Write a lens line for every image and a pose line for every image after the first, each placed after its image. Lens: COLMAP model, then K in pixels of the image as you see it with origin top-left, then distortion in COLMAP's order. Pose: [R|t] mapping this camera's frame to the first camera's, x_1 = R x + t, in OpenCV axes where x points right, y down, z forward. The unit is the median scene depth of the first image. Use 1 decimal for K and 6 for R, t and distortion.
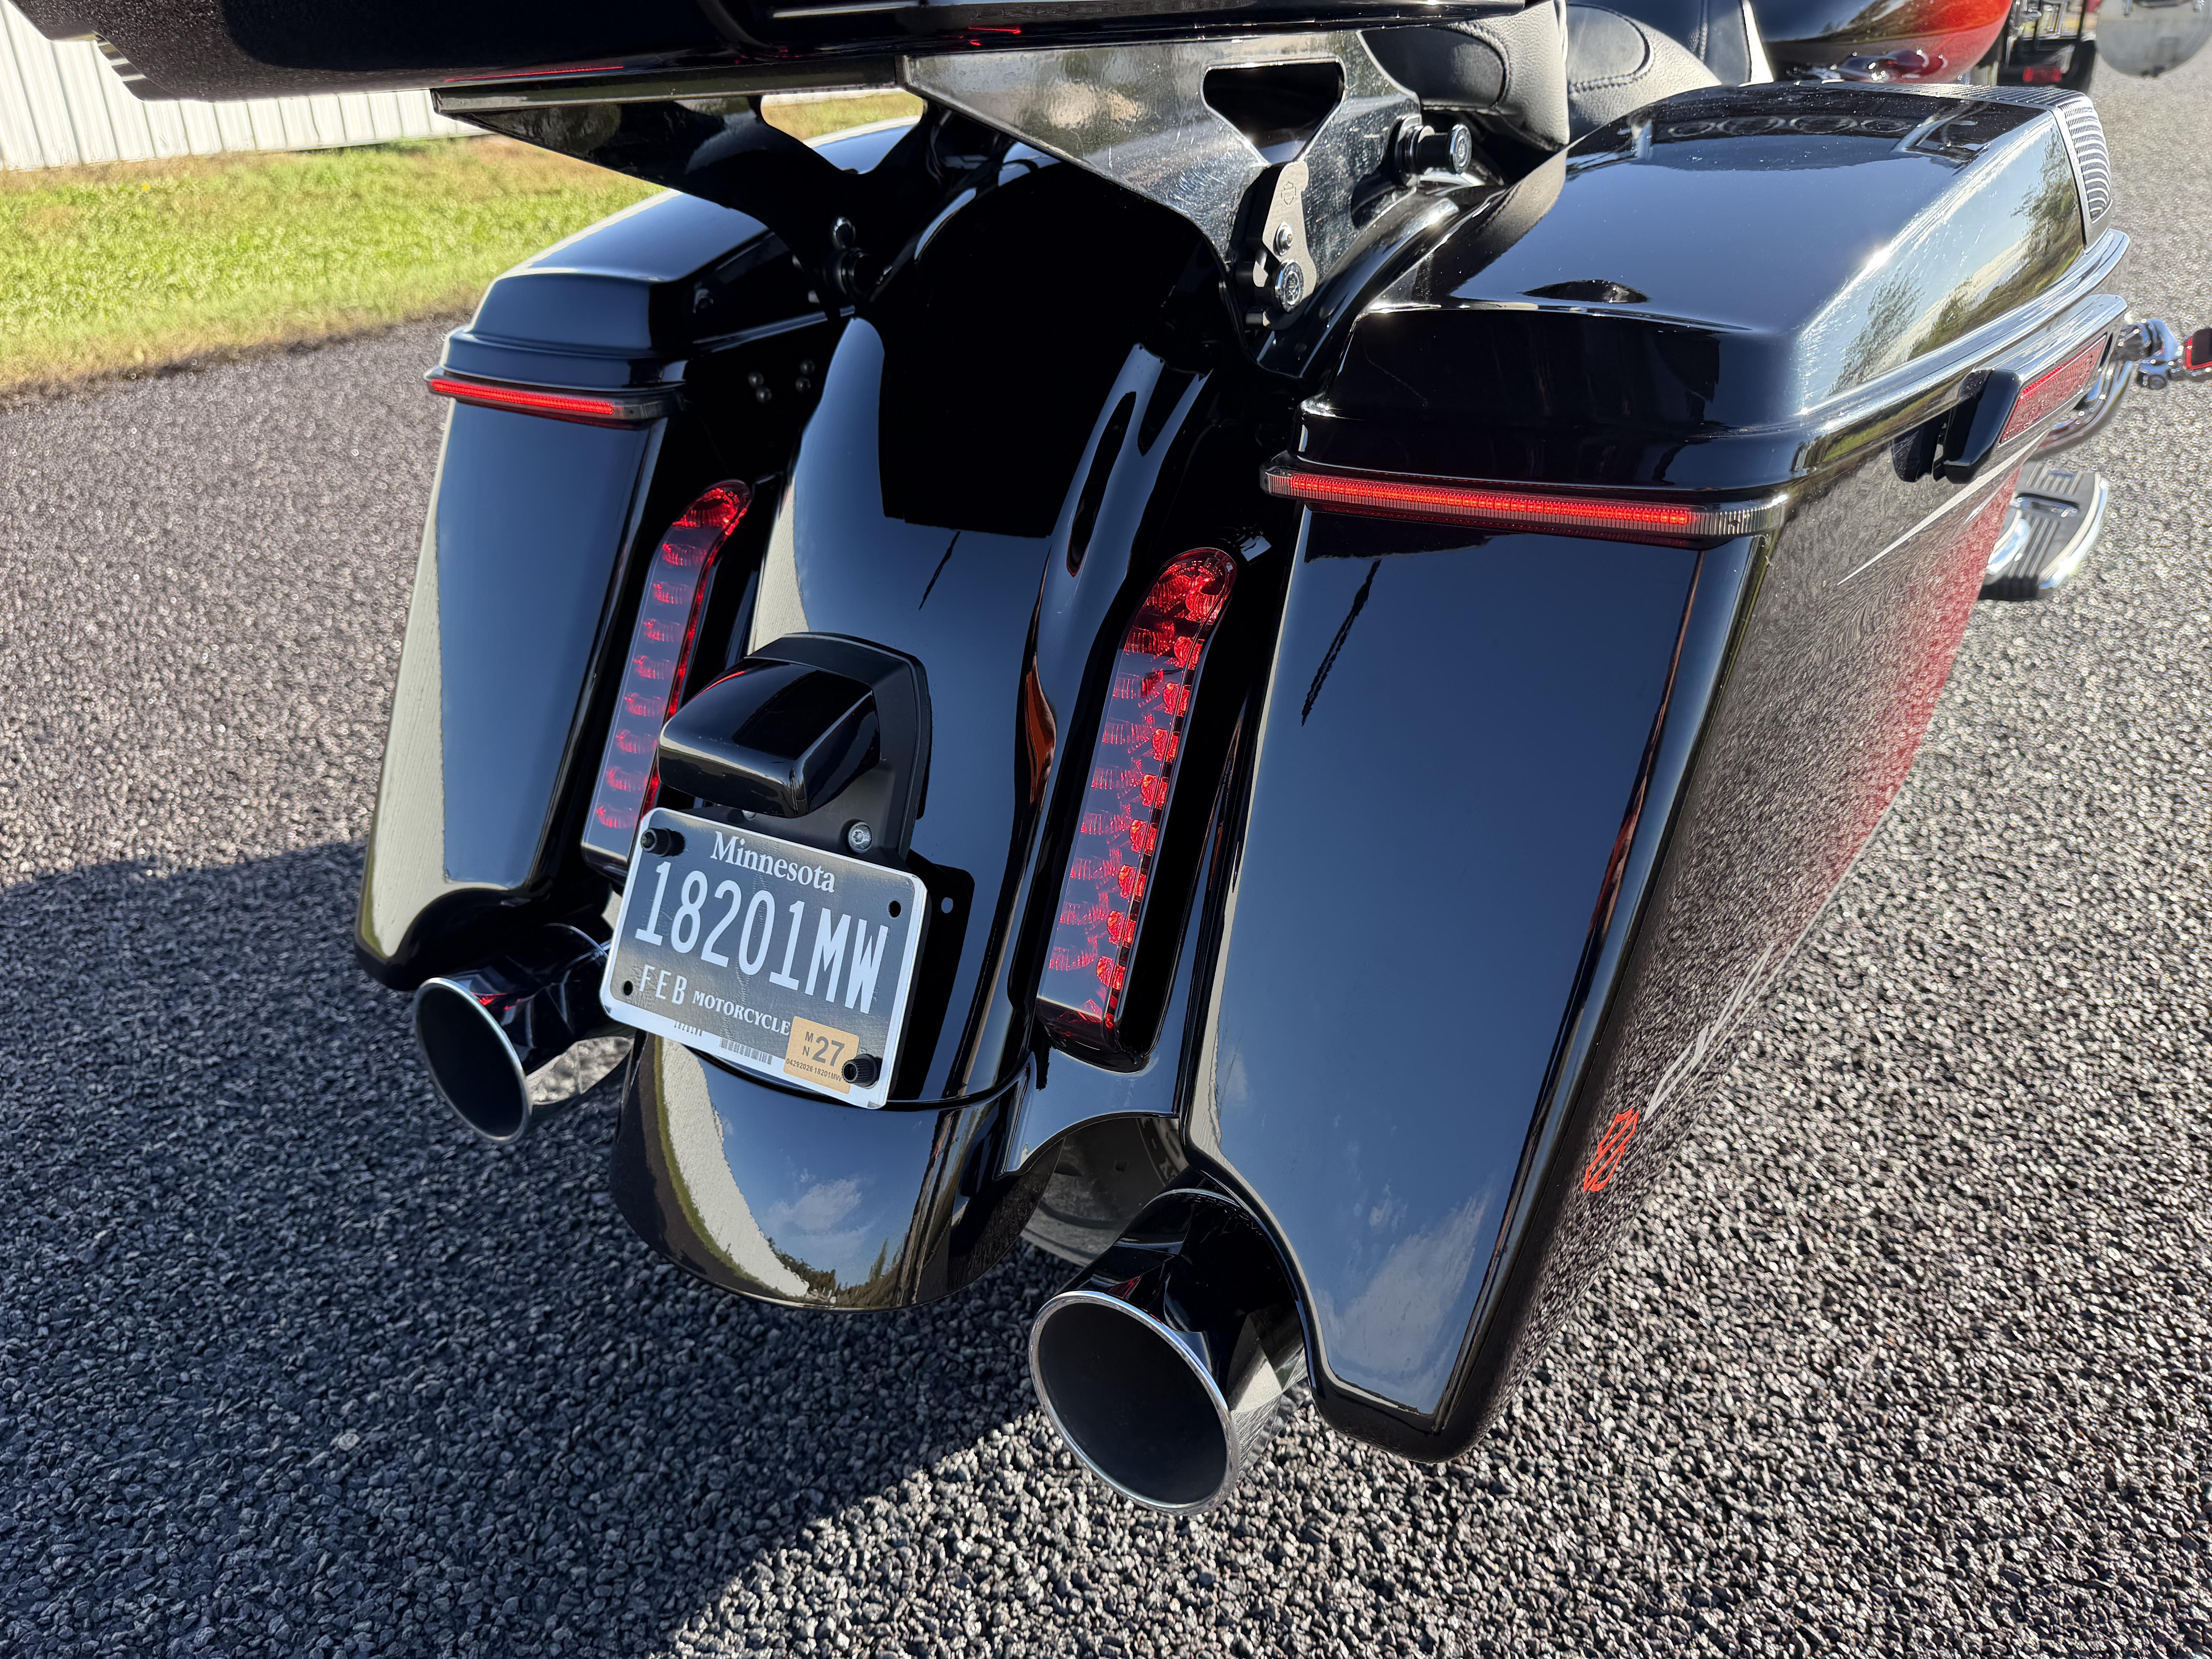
lens RADIAL K [[1561.0, 0, 1112.4], [0, 1561.0, 826.6], [0, 0, 1]] dist [0.017075, -0.028084]
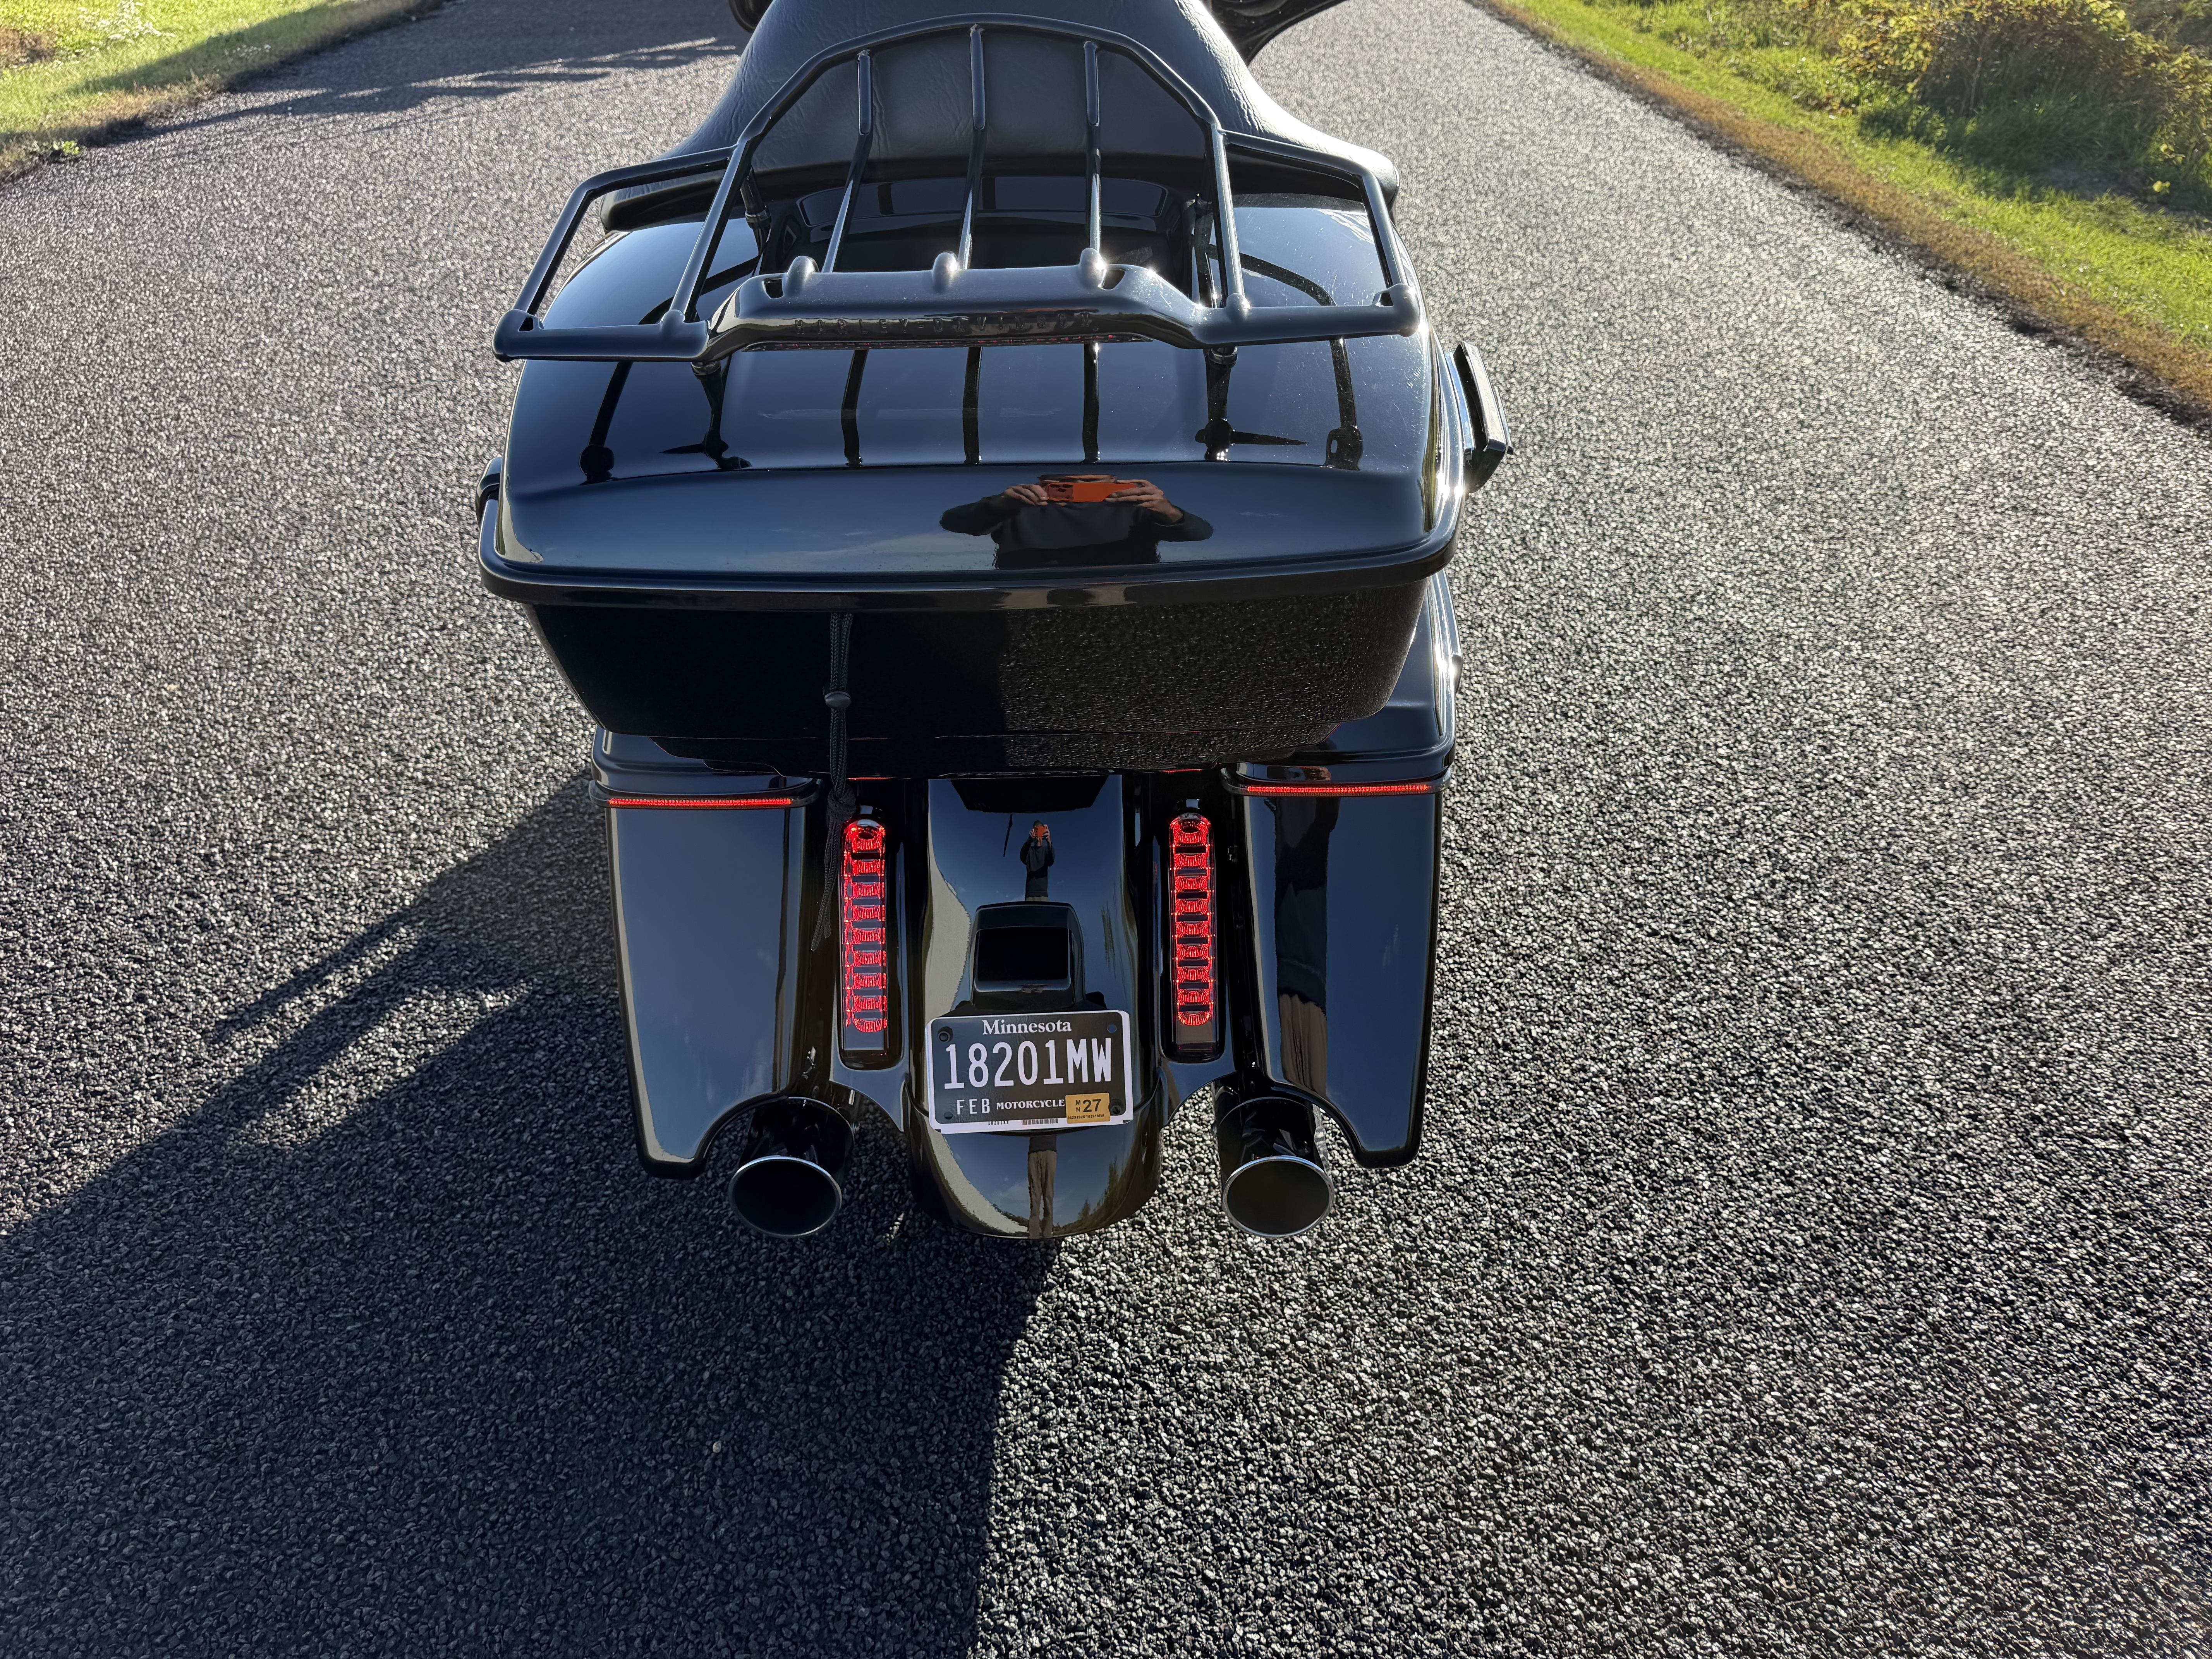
lens RADIAL K [[1561.0, 0, 1098.9], [0, 1561.0, 828.8], [0, 0, 1]] dist [0.017075, -0.028084]
pose [[0.805537, -0.309403, 0.505351, -0.702012], [0.214737, 0.947305, 0.237699, -0.433684], [-0.552266, -0.082958, 0.829530, -0.412647]]
